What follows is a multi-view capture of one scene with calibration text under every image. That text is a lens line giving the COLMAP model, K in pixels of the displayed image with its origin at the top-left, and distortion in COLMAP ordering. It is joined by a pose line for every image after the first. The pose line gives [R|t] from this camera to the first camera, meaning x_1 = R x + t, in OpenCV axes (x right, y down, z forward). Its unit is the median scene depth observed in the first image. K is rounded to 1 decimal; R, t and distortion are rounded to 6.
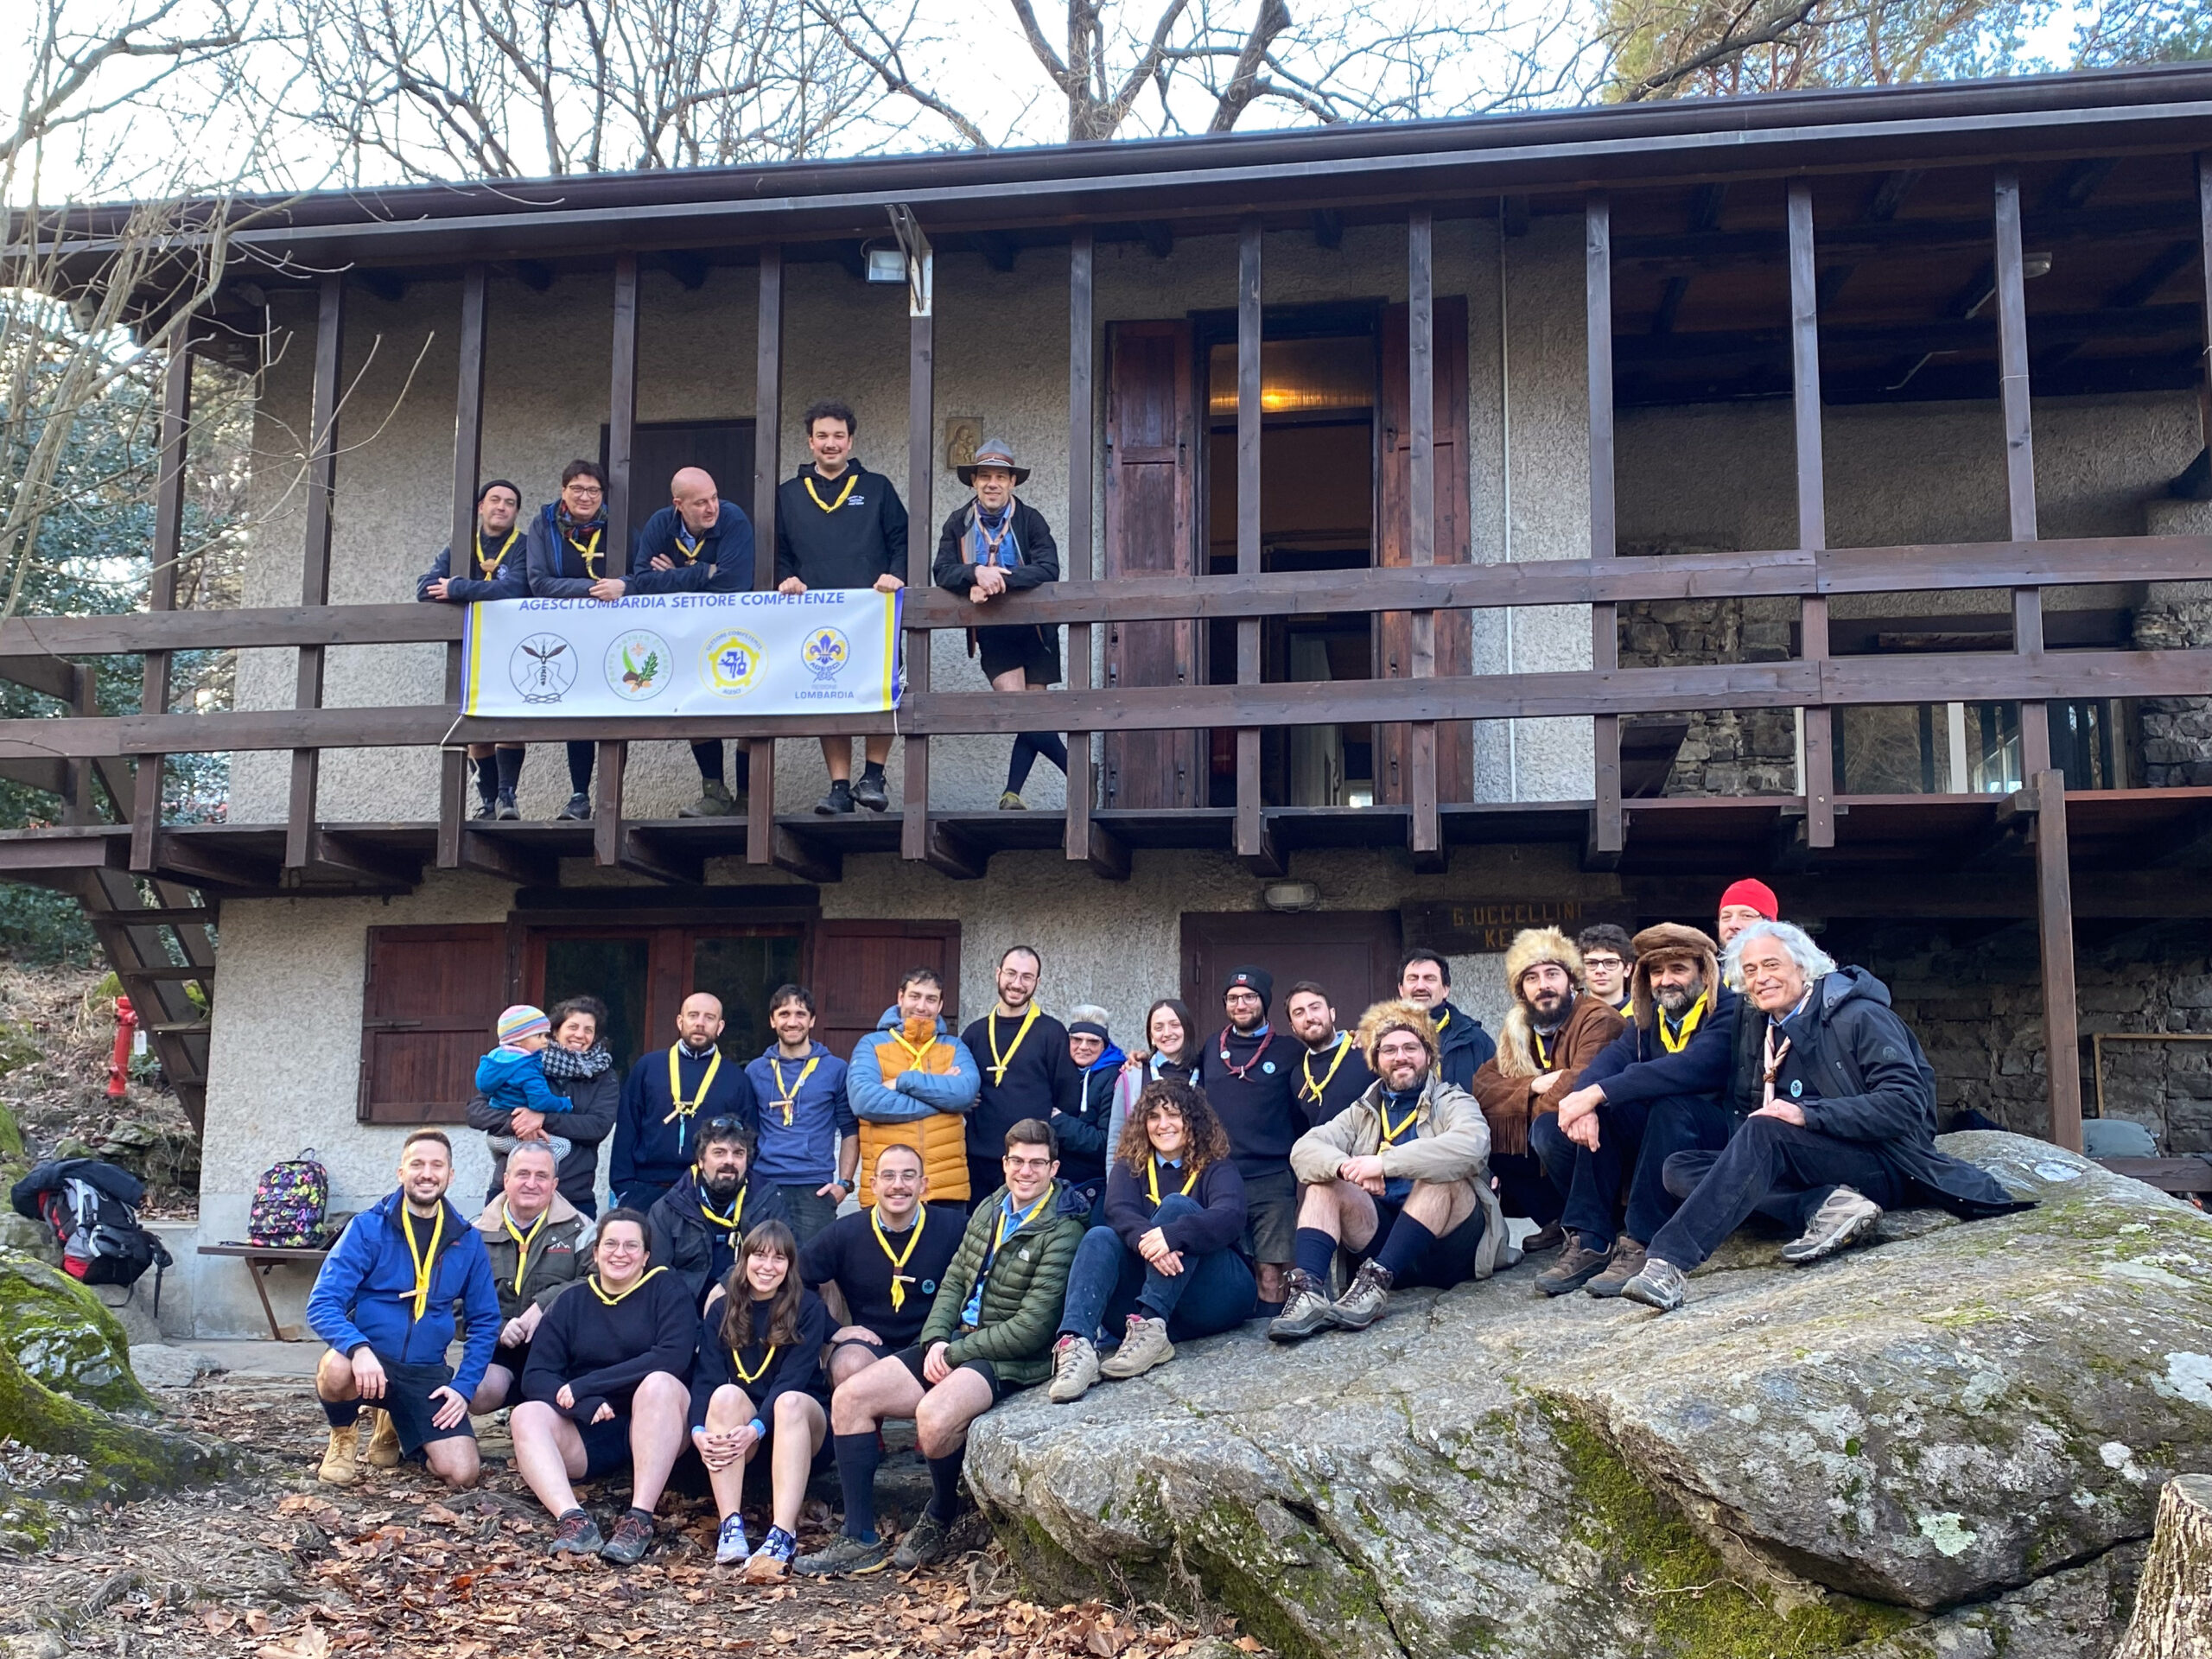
lens RADIAL K [[2181.0, 0, 1105.7], [0, 2181.0, 872.9], [0, 0, 1]] dist [0.217449, -0.481972]
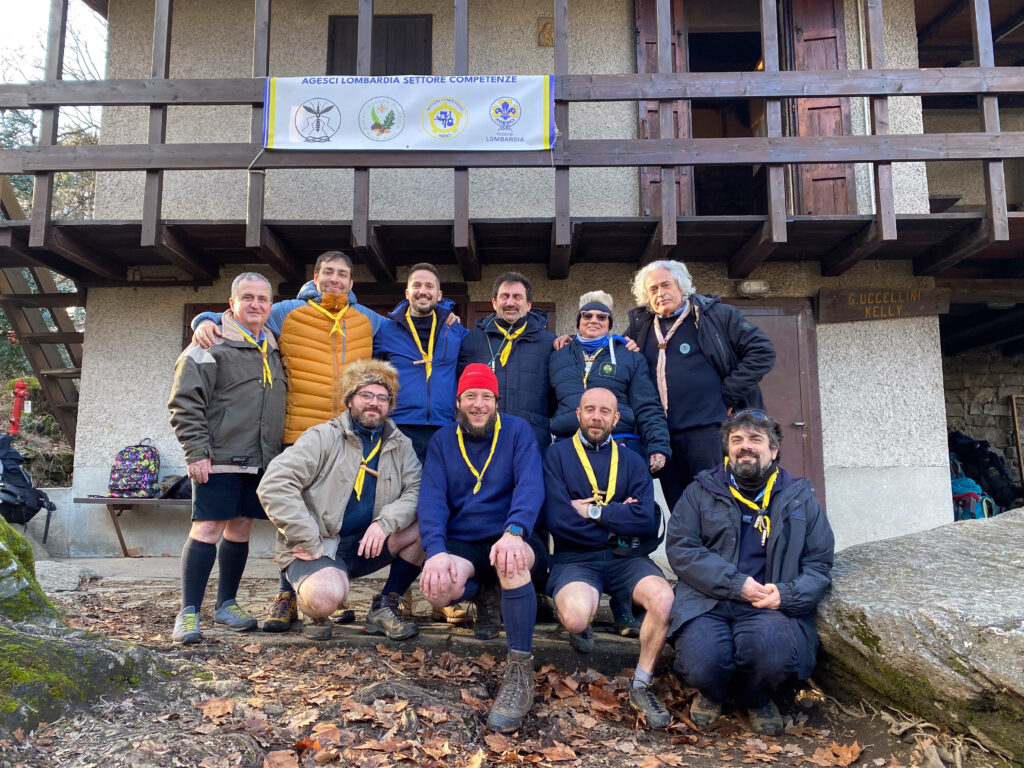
lens RADIAL K [[768.9, 0, 512.0], [0, 768.9, 384.0], [0, 0, 1]] dist [0.018219, 0.004821]
pose [[0.987610, 0.009724, 0.156624, -0.198758], [-0.008202, 0.999913, -0.010359, 0.094950], [-0.156711, 0.008946, 0.987604, 0.436319]]
